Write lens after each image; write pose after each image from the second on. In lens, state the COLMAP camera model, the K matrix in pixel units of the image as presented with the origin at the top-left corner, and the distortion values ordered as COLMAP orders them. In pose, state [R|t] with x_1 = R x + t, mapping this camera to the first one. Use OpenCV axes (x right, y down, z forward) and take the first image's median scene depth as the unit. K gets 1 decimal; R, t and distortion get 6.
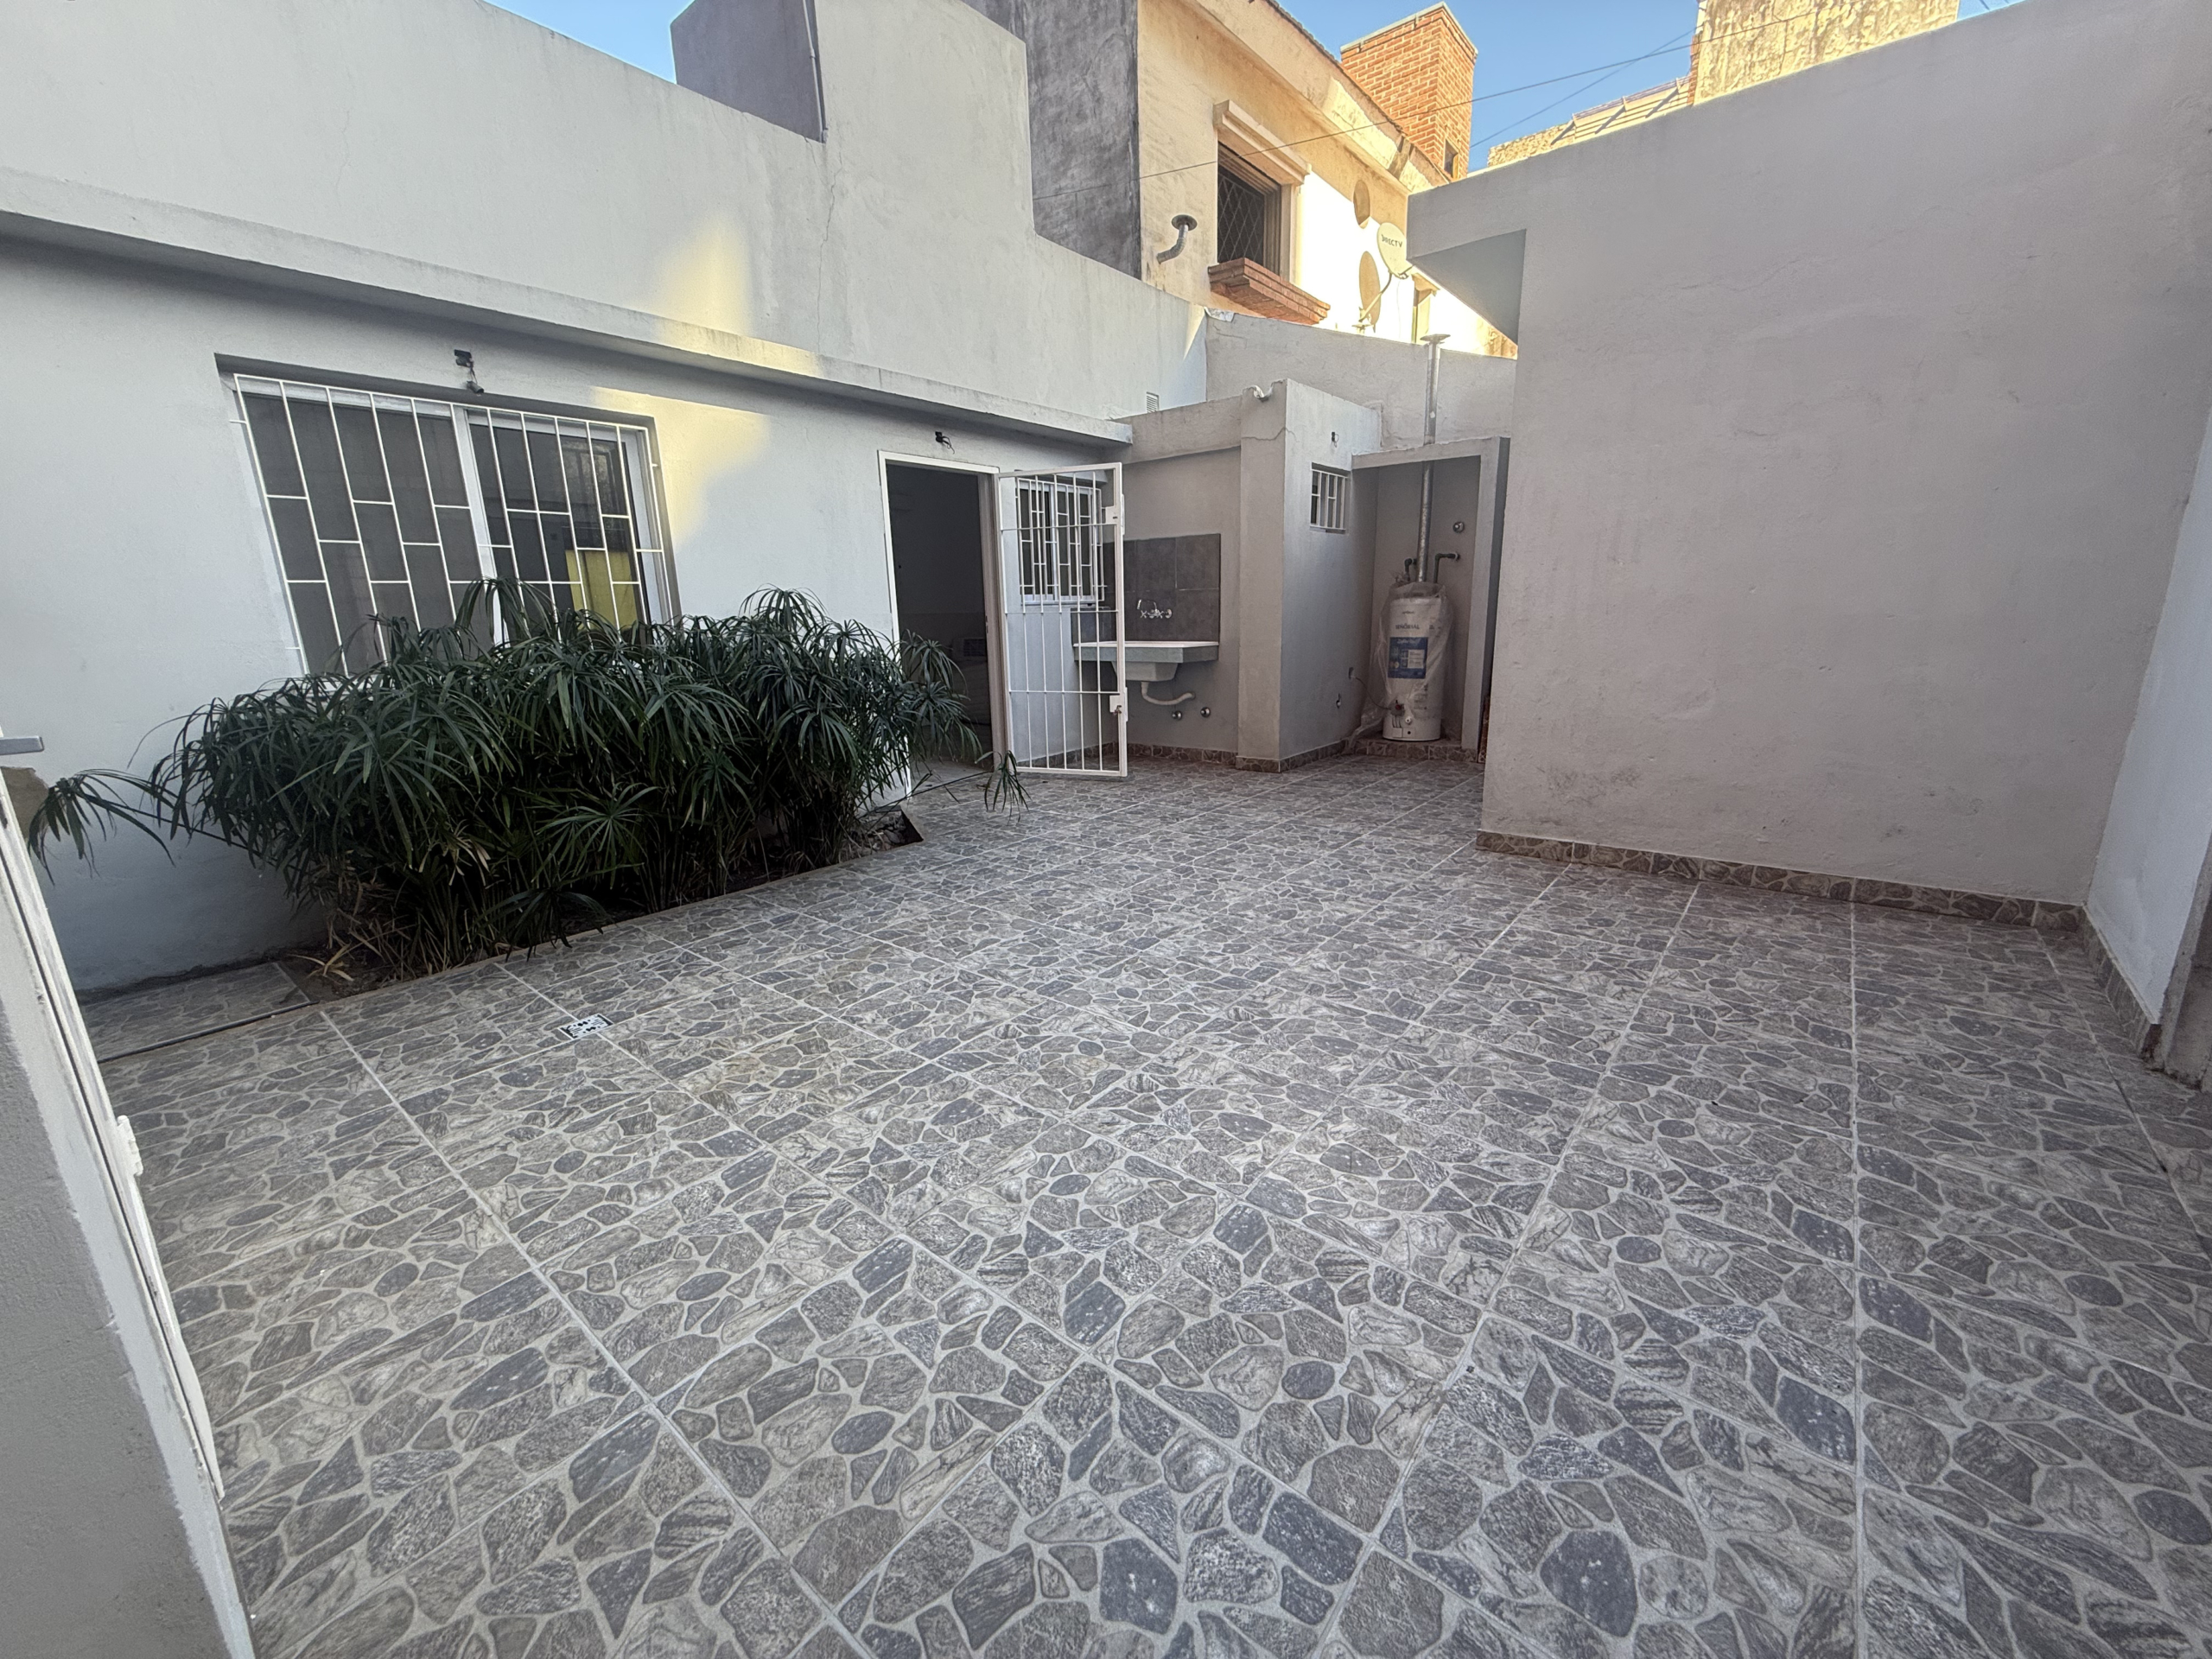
lens RADIAL K [[879.3, 0, 1101.4], [0, 879.3, 826.4], [0, 0, 1]] dist [0.000655, -0.000081]
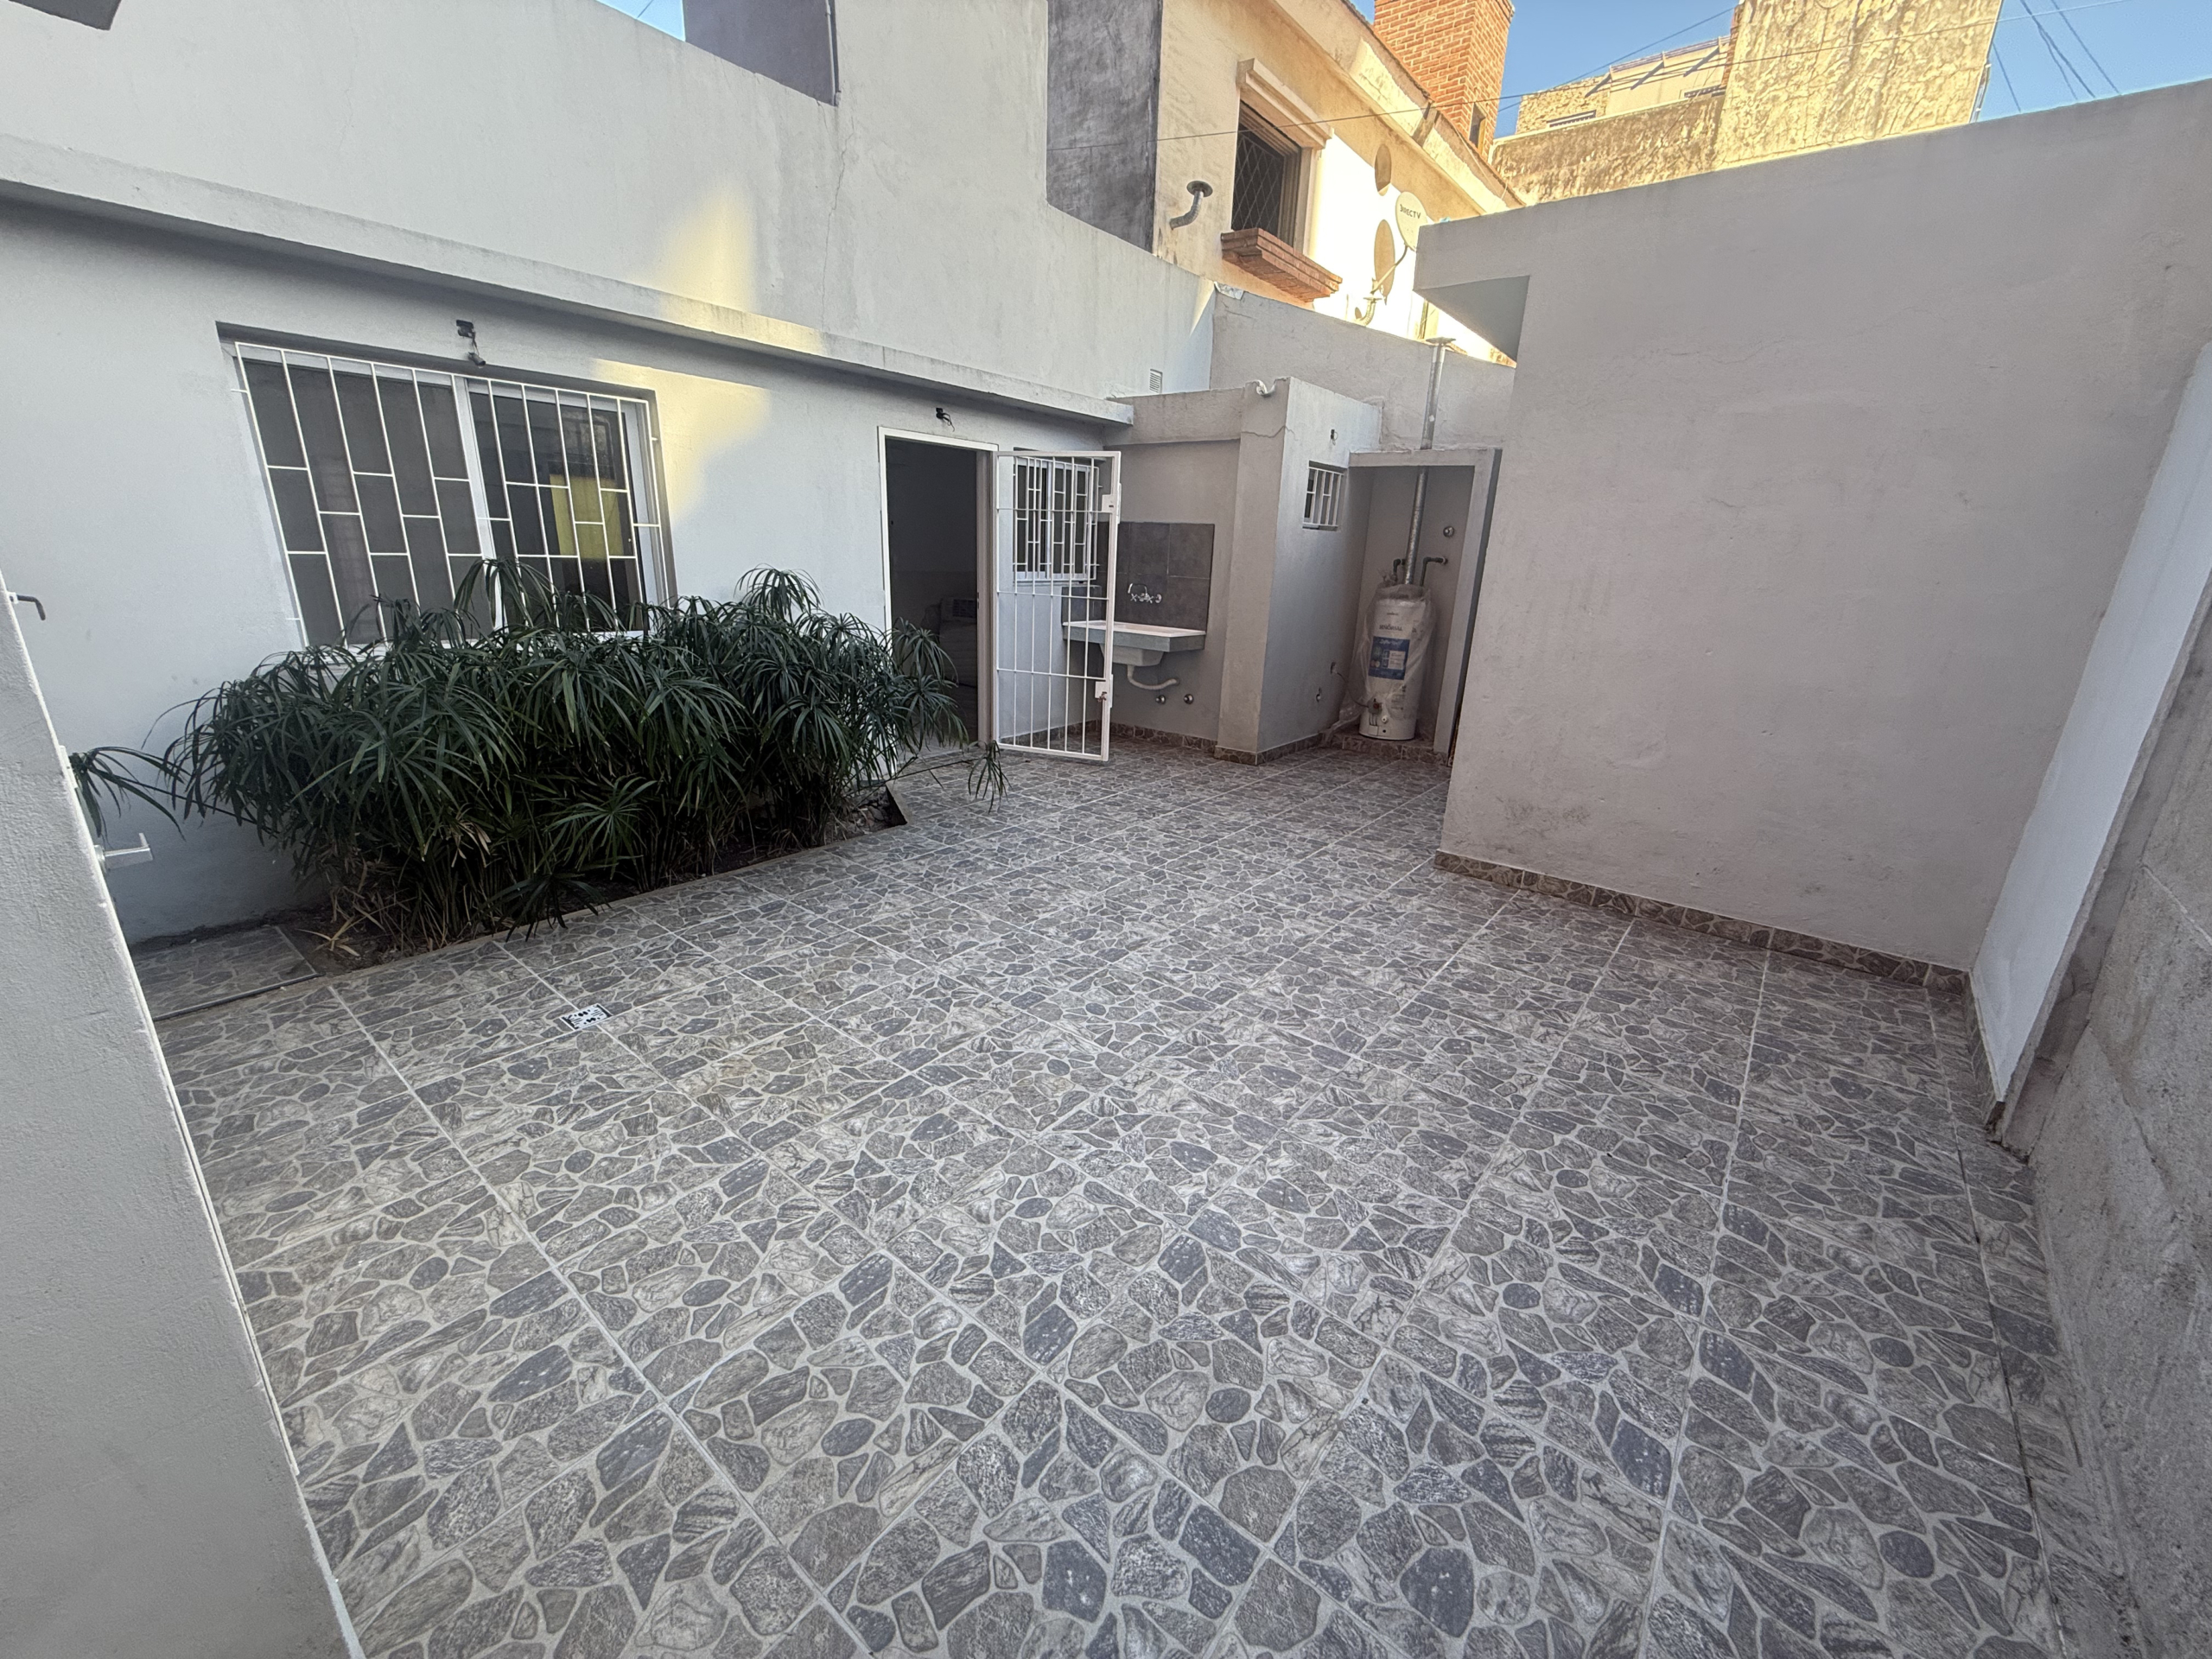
lens RADIAL K [[879.3, 0, 1101.4], [0, 879.3, 826.4], [0, 0, 1]] dist [0.000655, -0.000081]
pose [[0.998000, 0.056803, 0.027731, -0.006210], [-0.058504, 0.996171, 0.064971, -0.113457], [-0.023934, -0.066463, 0.997502, -0.065386]]
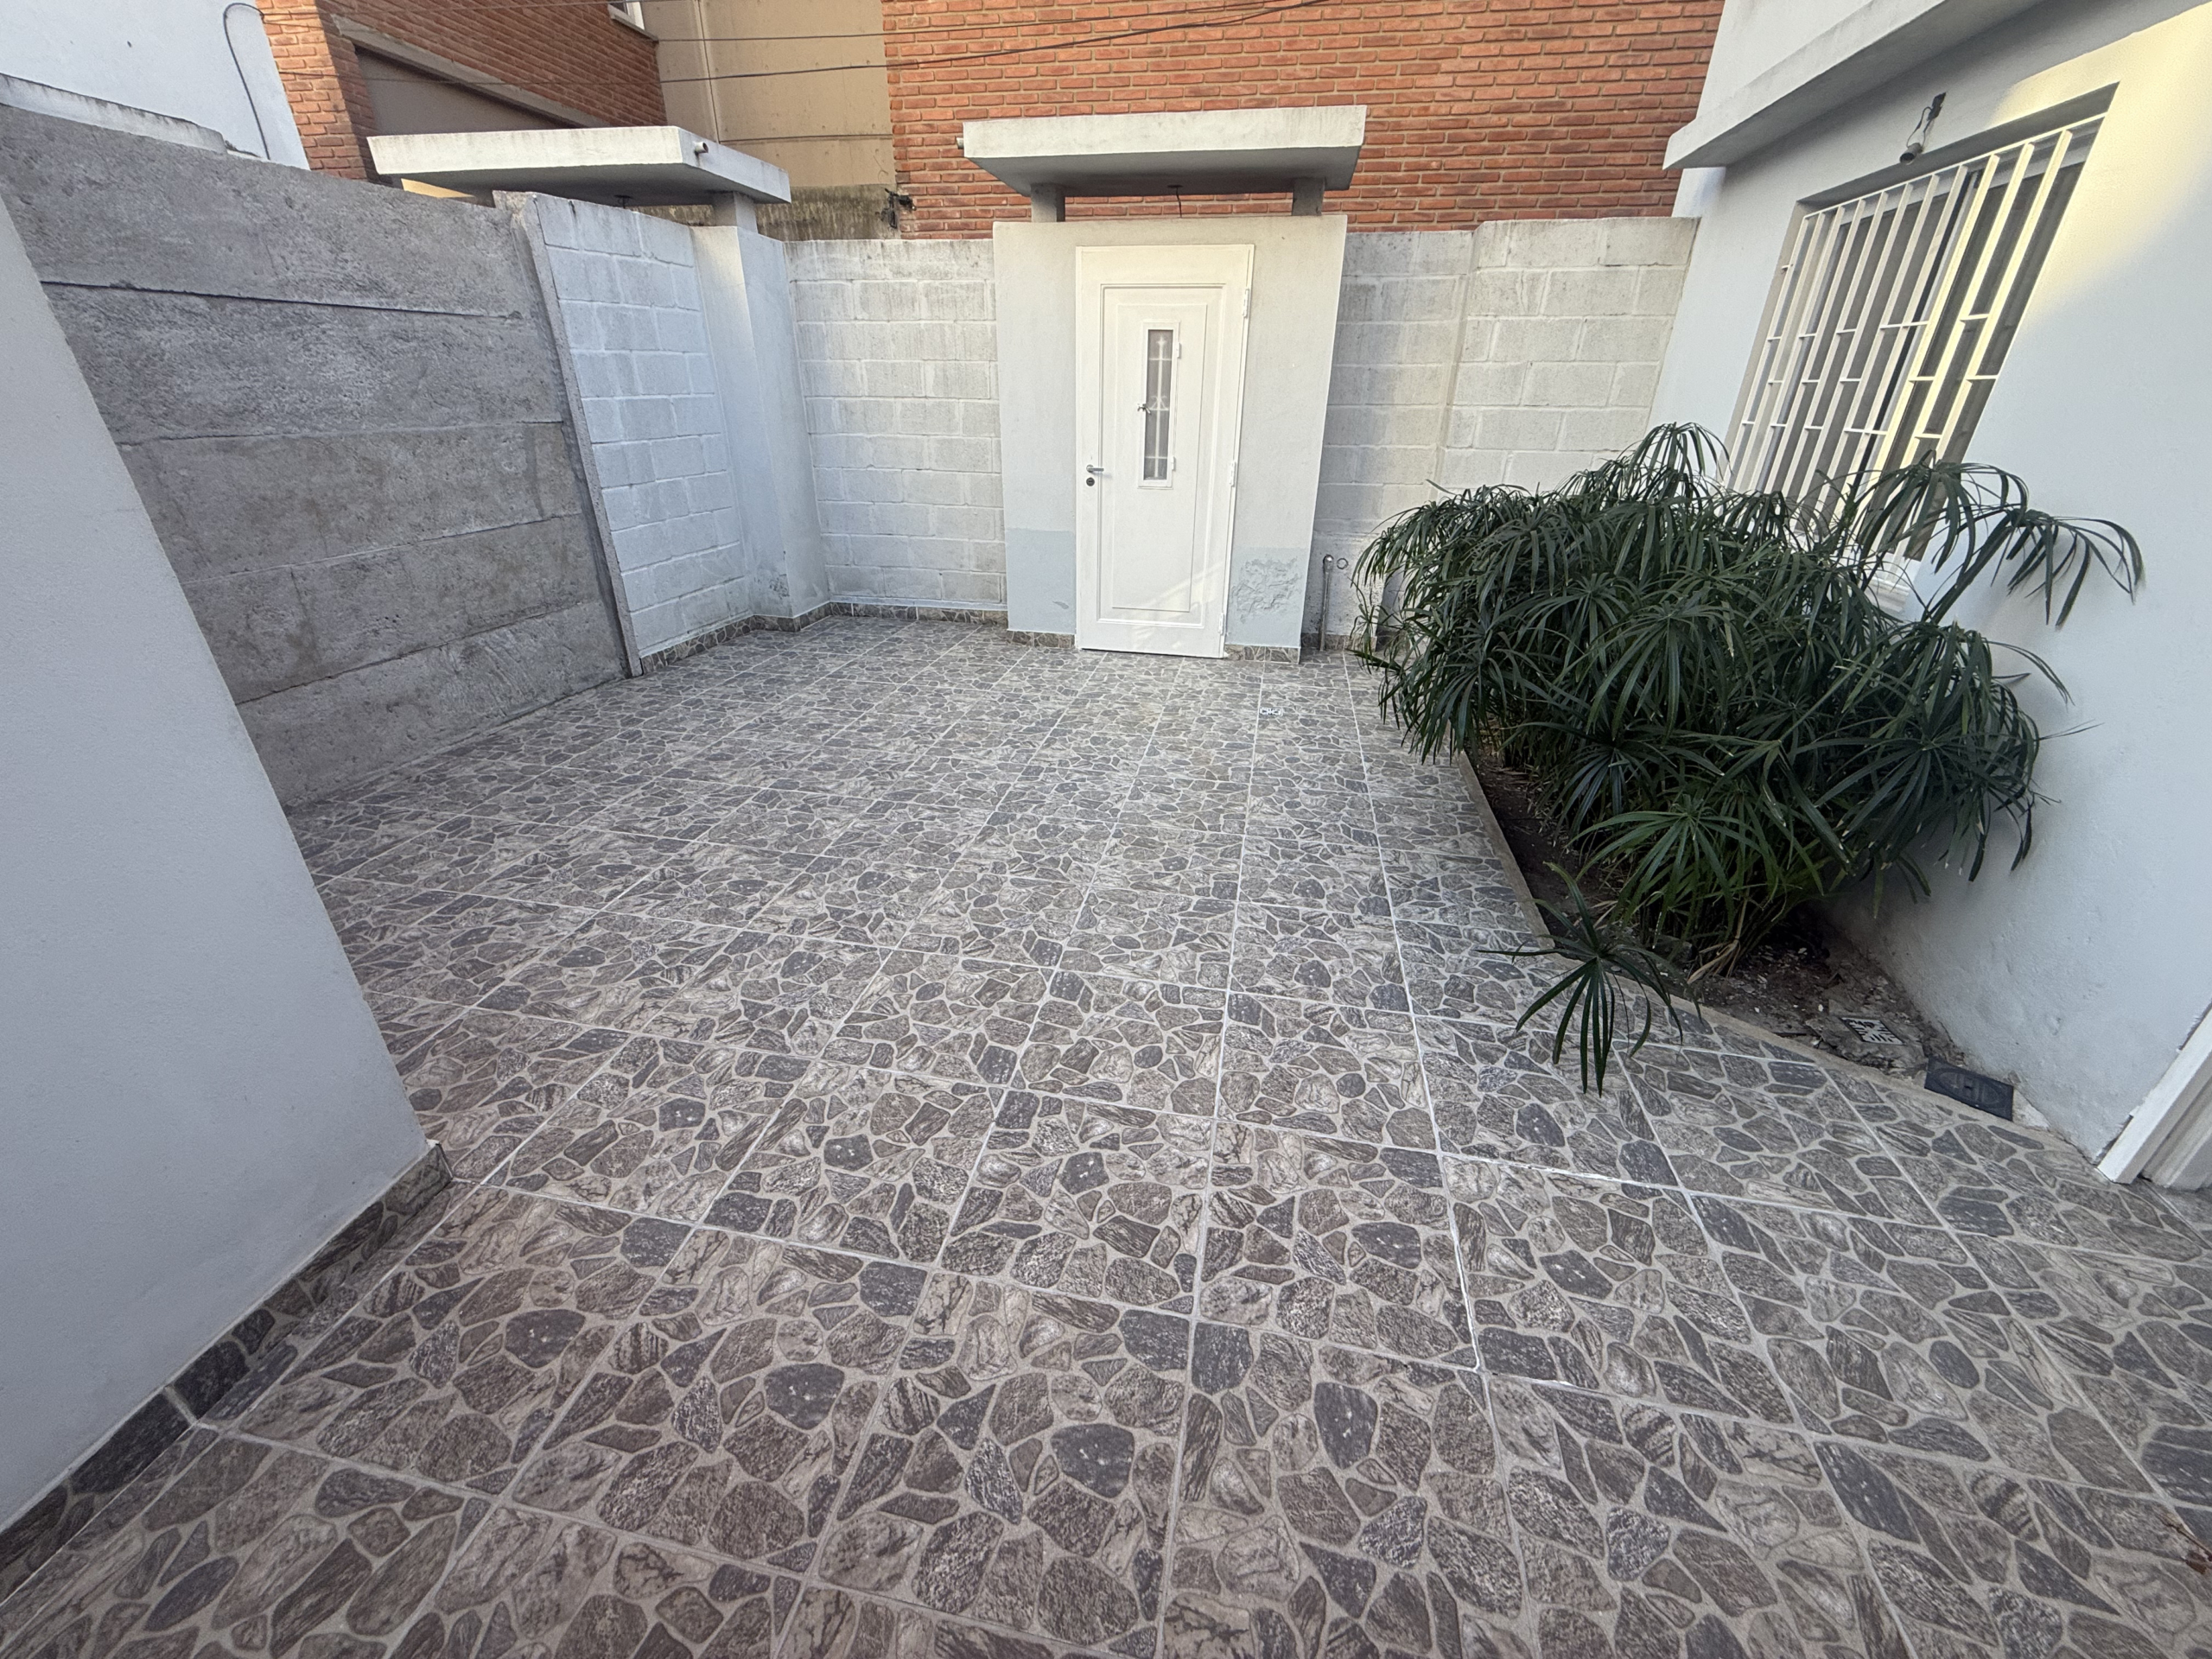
lens RADIAL K [[879.1, 0, 1102.1], [0, 879.1, 825.8], [0, 0, 1]] dist [0.000243, 0.000184]
pose [[-0.879919, 0.228057, -0.416812, 0.476006], [-0.100507, 0.768073, 0.632425, -0.671585], [0.464372, 0.598375, -0.652921, 2.184941]]
